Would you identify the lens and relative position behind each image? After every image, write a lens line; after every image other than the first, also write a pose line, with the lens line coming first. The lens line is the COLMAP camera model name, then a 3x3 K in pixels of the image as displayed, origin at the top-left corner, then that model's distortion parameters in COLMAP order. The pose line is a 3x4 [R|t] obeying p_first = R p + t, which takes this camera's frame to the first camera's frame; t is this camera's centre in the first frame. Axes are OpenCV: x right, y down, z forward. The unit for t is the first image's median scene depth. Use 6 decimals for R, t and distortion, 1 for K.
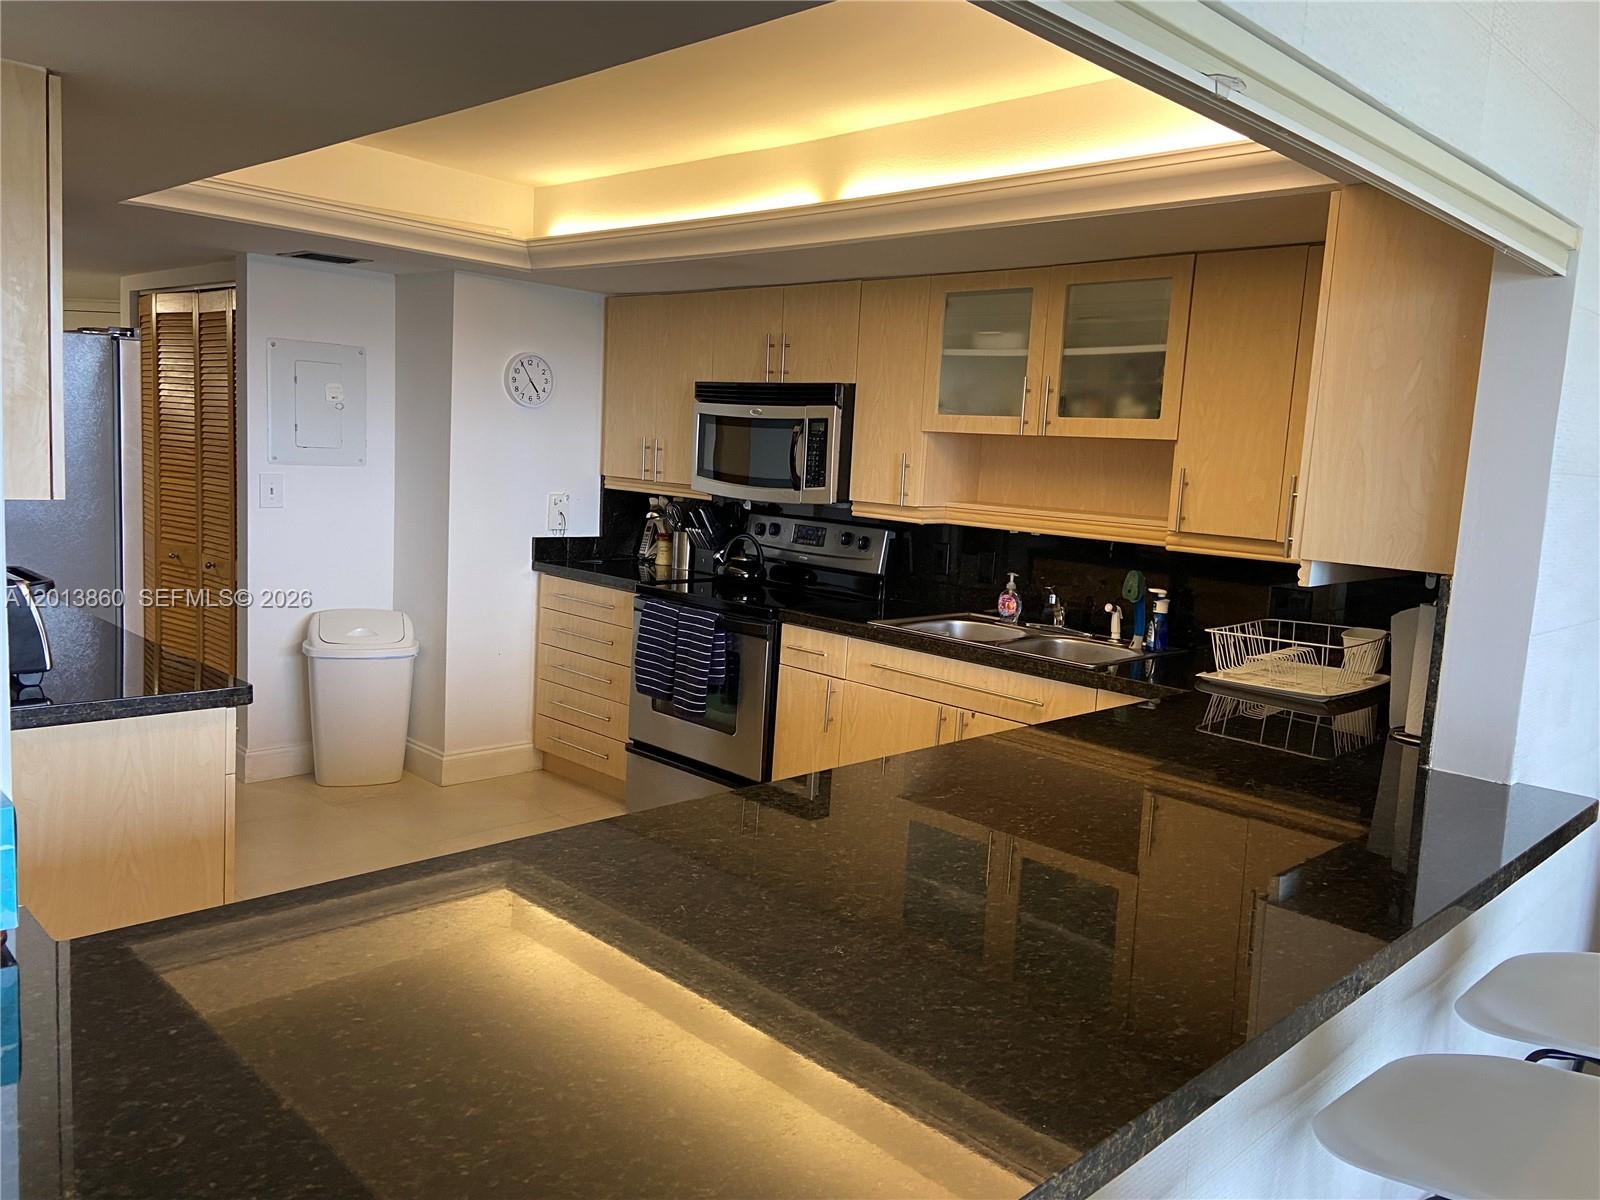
lens RADIAL K [[1216.7, 0, 794.0], [0, 1216.7, 588.0], [0, 0, 1]] dist [0.128367, -0.149748]
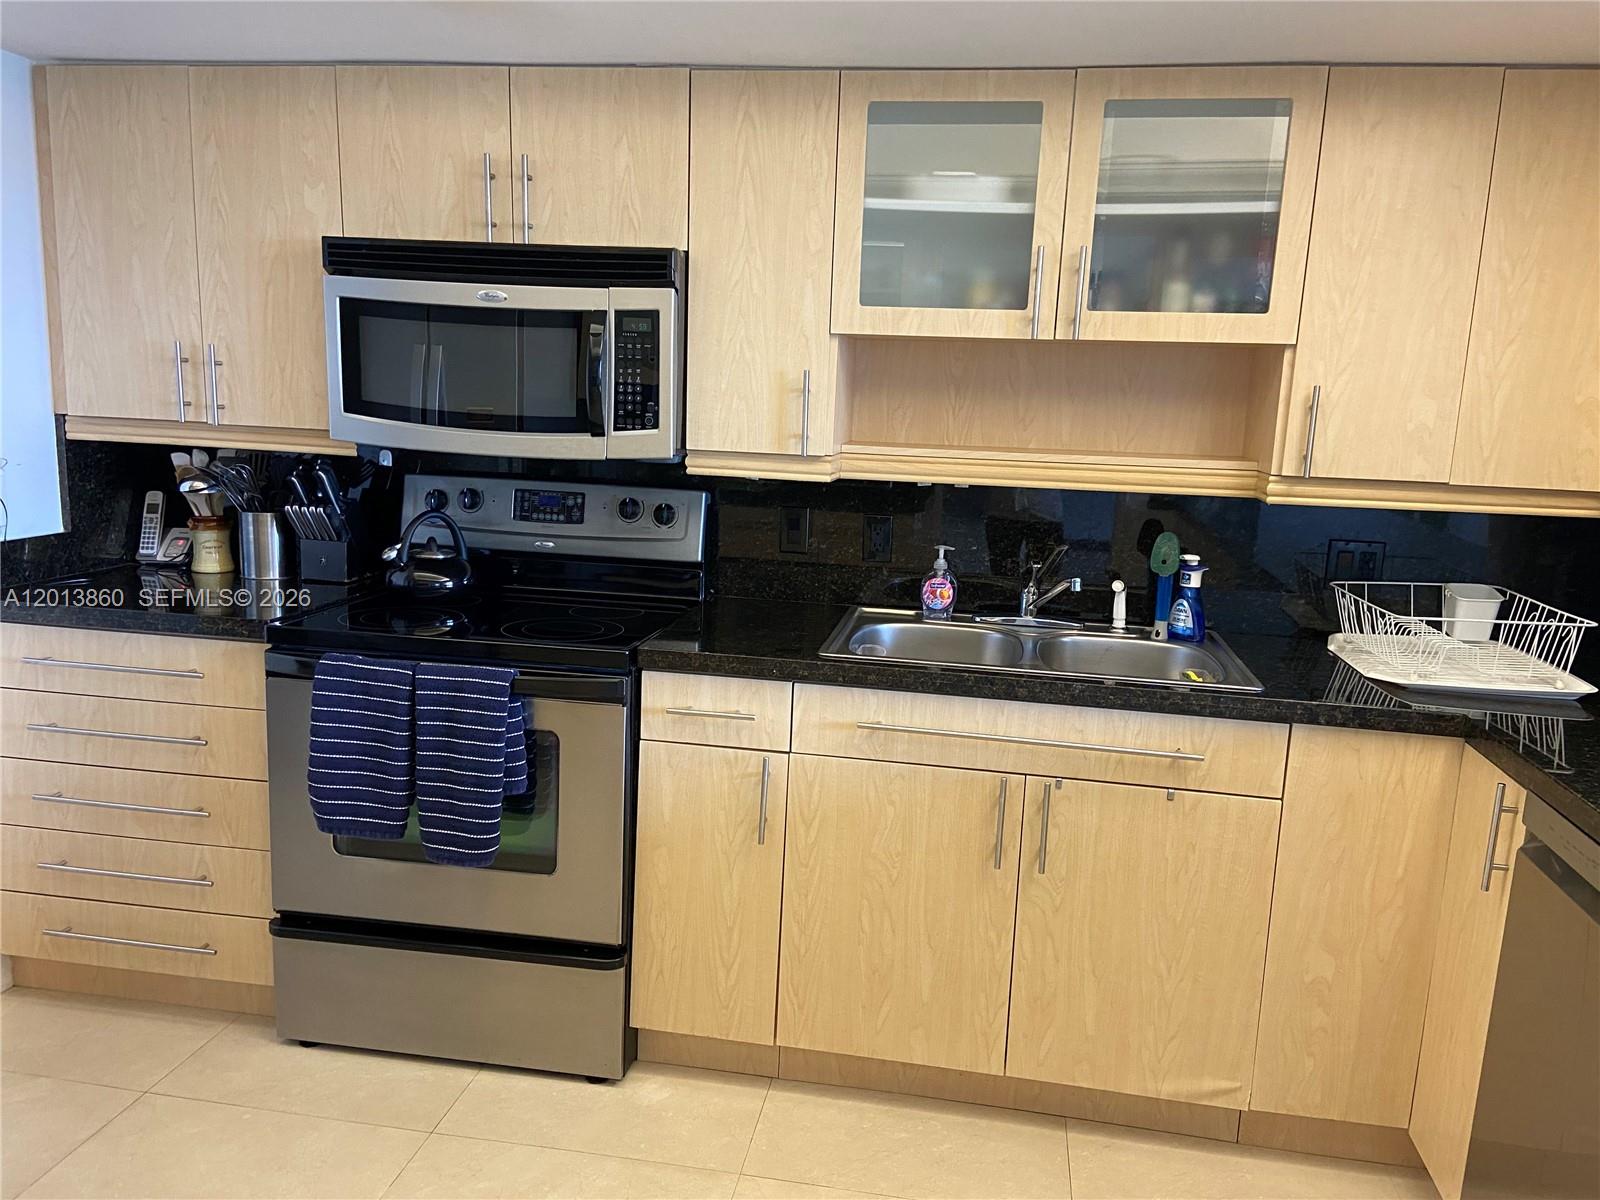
lens RADIAL K [[1216.7, 0, 801.3], [0, 1216.7, 600.0], [0, 0, 1]] dist [0.128367, -0.149748]
pose [[0.812462, -0.126485, 0.569128, -0.276526], [0.075534, 0.990792, 0.112368, -0.064602], [-0.578101, -0.048306, 0.814534, 0.490696]]
